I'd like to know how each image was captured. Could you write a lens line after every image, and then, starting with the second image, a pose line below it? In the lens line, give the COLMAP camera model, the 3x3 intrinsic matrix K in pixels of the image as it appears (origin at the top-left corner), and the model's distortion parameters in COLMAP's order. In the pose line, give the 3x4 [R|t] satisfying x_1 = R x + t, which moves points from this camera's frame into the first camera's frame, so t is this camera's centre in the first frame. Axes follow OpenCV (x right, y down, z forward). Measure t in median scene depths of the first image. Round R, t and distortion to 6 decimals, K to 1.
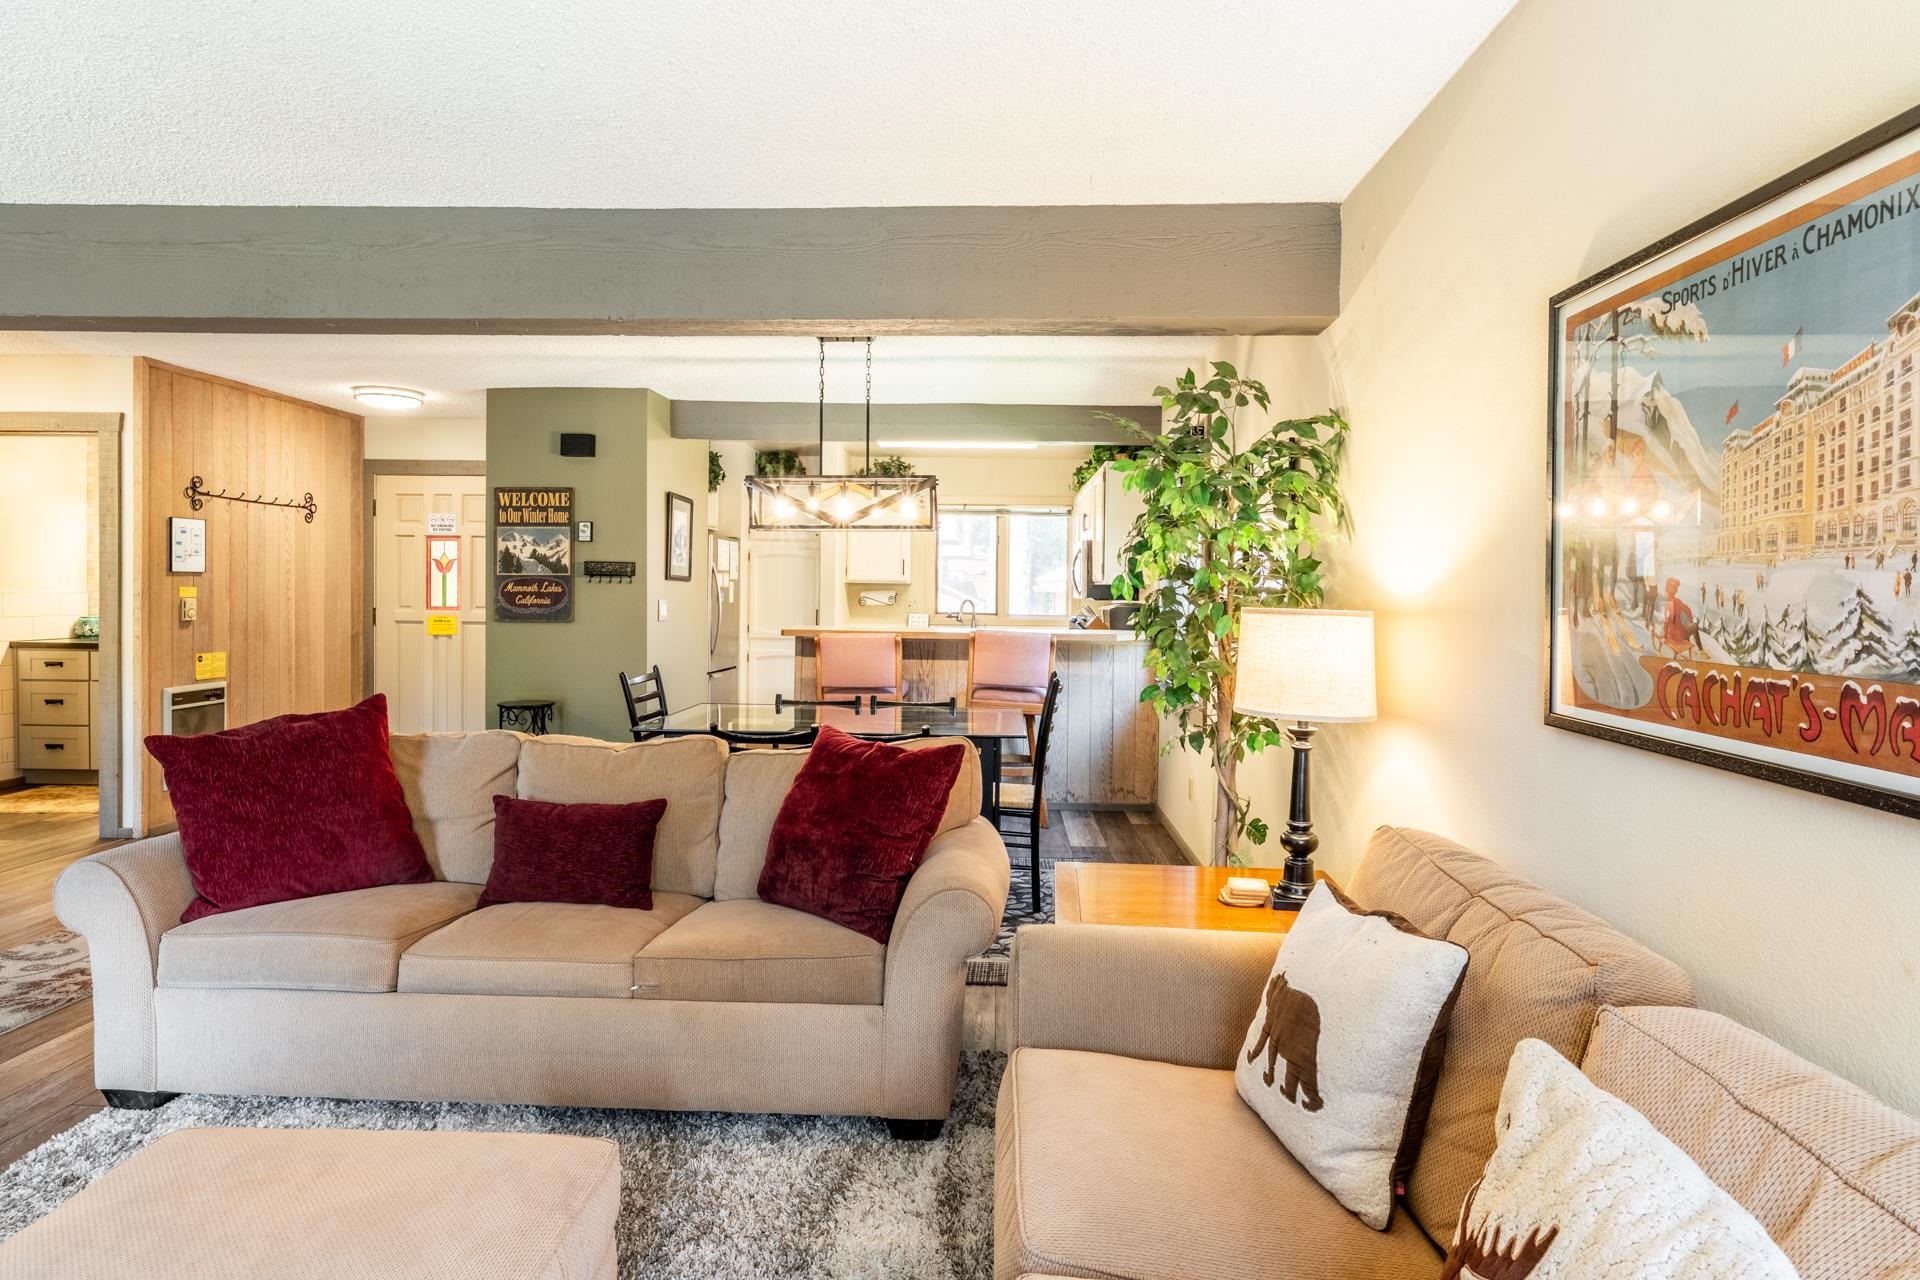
lens RADIAL K [[1014.1, 0, 971.6], [0, 1014.1, 605.7], [0, 0, 1]] dist [-0.002181, -0.001047]
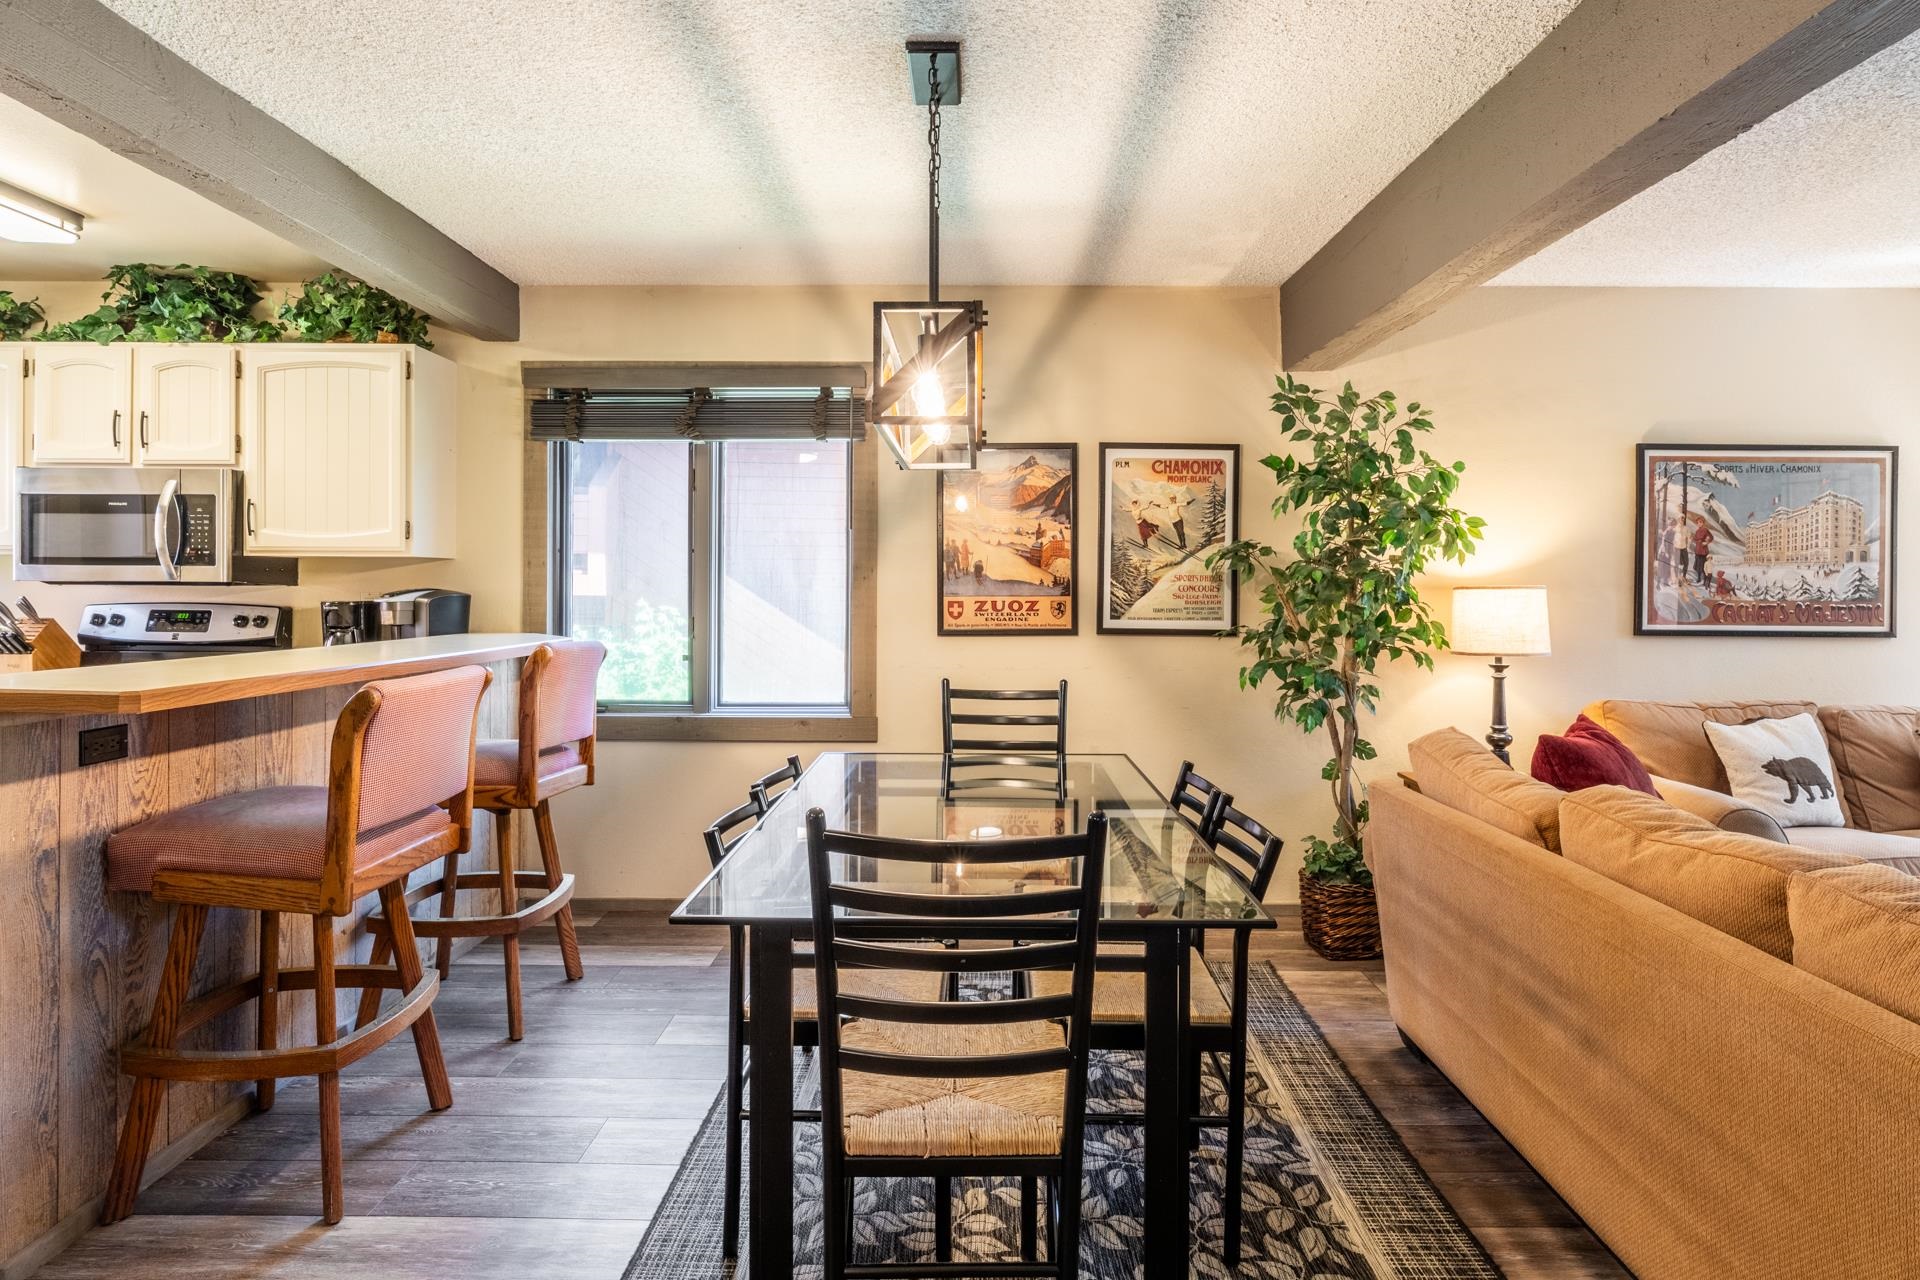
lens RADIAL K [[1007.7, 0, 966.0], [0, 1007.7, 585.0], [0, 0, 1]] dist [-0.000393, -0.001621]
pose [[-0.019076, -0.010012, 0.999768, -0.525797], [0.009197, 0.999906, 0.010189, -0.009322], [-0.999776, 0.009389, -0.018982, 0.820177]]
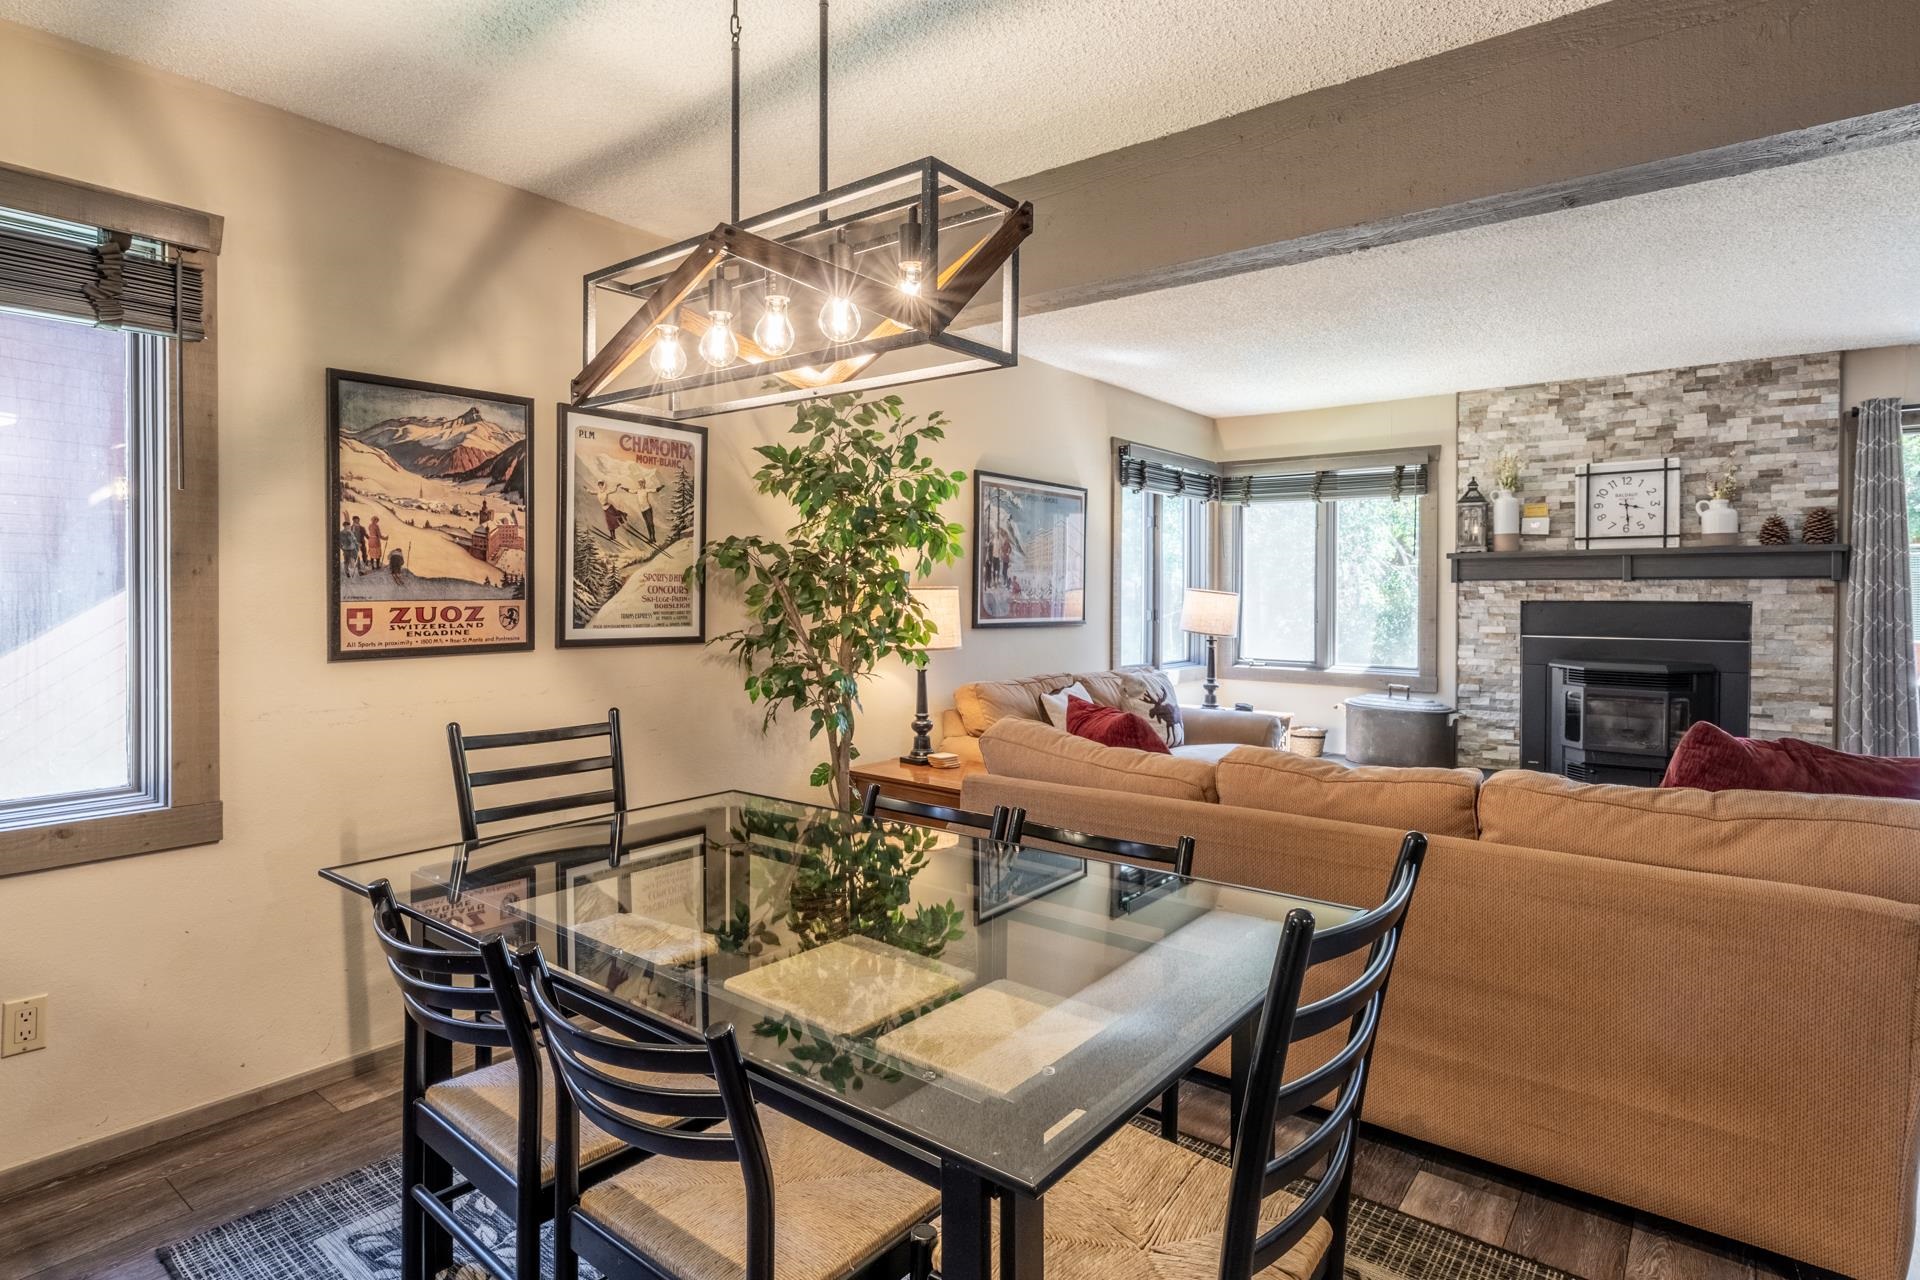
lens RADIAL K [[1000.3, 0, 965.1], [0, 1000.3, 607.7], [0, 0, 1]] dist [-0.001544, -0.000730]
pose [[-0.804443, -0.021704, 0.593633, -0.321623], [-0.003292, 0.999480, 0.032081, -0.007261], [-0.594020, 0.023853, -0.804096, 1.028140]]
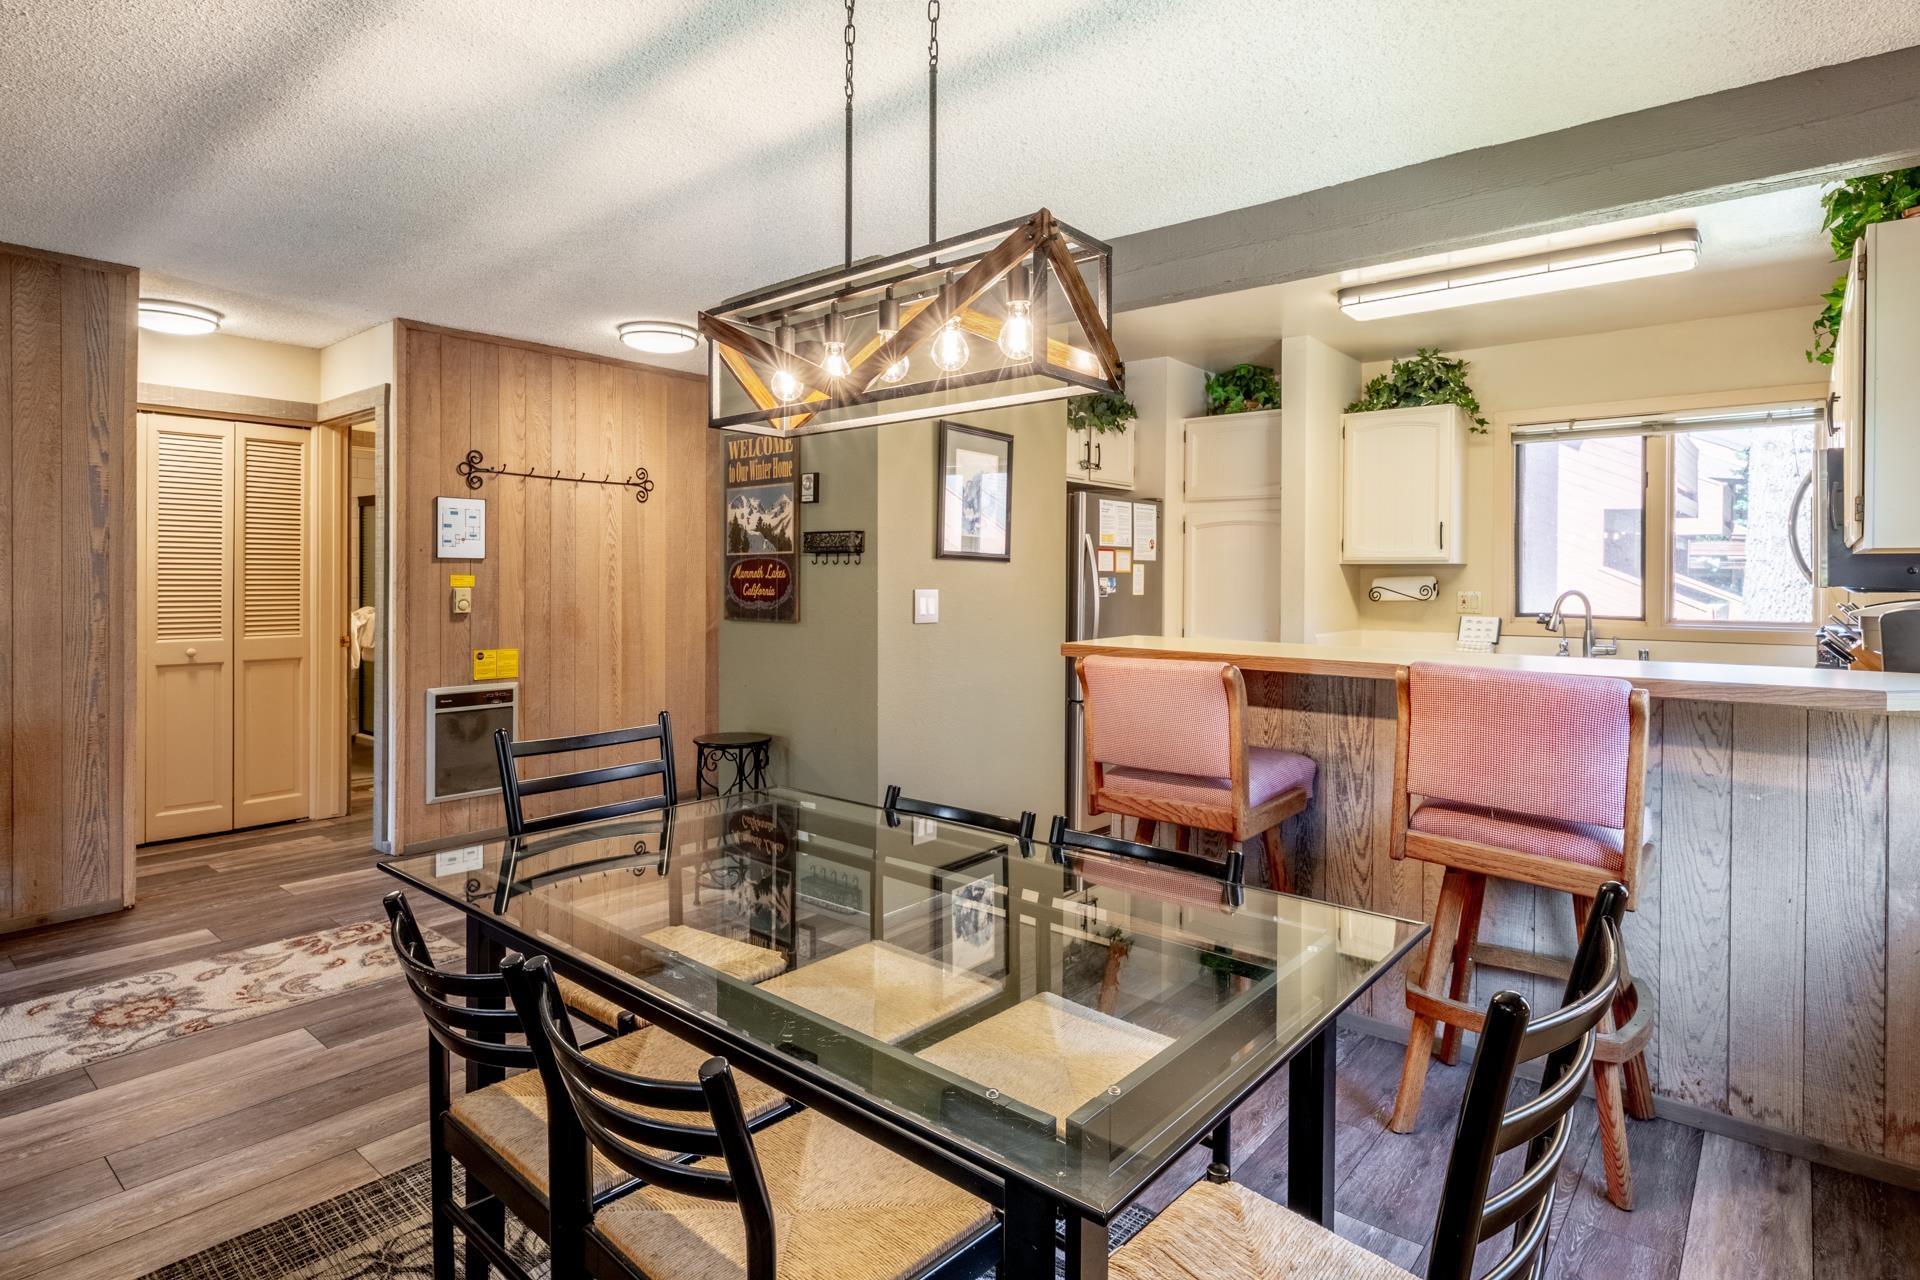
lens RADIAL K [[1004.9, 0, 961.0], [0, 1004.9, 583.8], [0, 0, 1]] dist [0.002052, -0.000859]
pose [[0.782638, -0.004235, -0.622463, 0.118272], [-0.005432, 0.999892, -0.013632, -0.001395], [0.622454, 0.014050, 0.782530, 0.583872]]
